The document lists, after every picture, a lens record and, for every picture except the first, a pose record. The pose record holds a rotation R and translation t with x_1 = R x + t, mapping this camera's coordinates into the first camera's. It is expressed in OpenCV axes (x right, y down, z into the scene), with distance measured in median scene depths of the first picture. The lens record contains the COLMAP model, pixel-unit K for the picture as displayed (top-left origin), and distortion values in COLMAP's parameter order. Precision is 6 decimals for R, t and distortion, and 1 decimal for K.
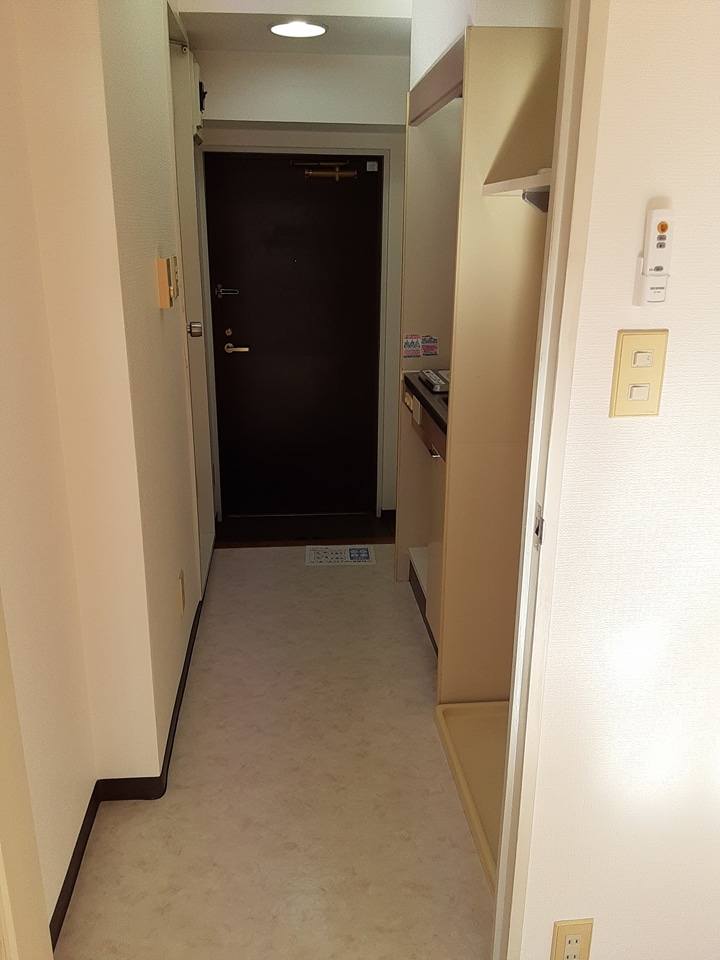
lens RADIAL K [[762.5, 0, 360.0], [0, 762.5, 480.0], [0, 0, 1]] dist [0.089934, -0.099631]
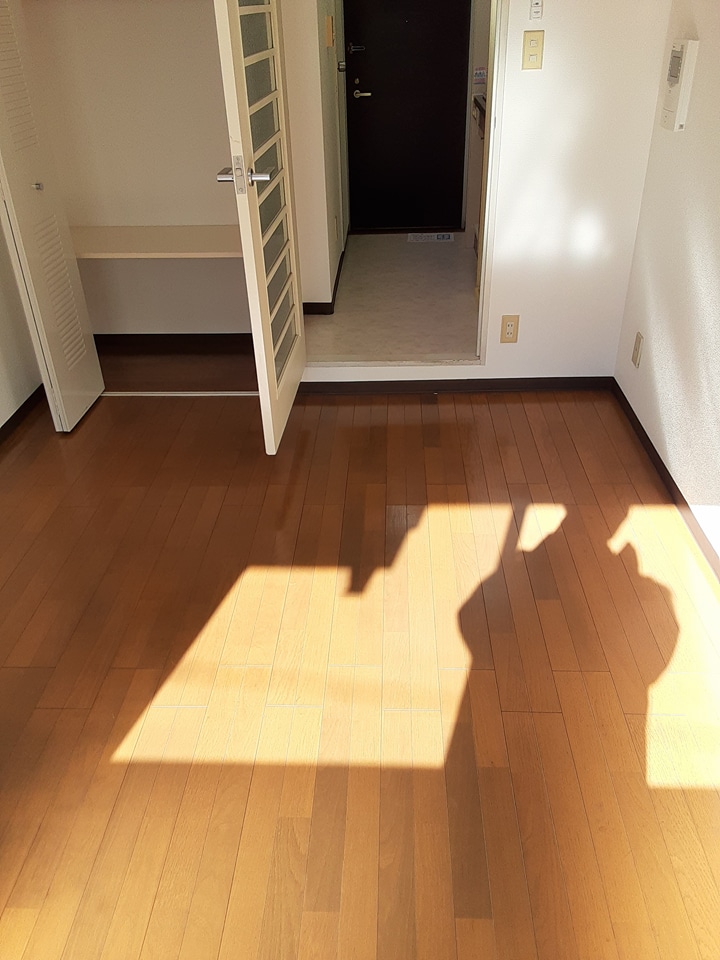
lens RADIAL K [[762.5, 0, 360.0], [0, 762.5, 480.0], [0, 0, 1]] dist [0.089934, -0.099631]
pose [[0.989773, 0.043216, -0.135944, 0.063863], [-0.009280, 0.970493, 0.240951, 0.198629], [0.142346, -0.237225, 0.960969, -0.599866]]
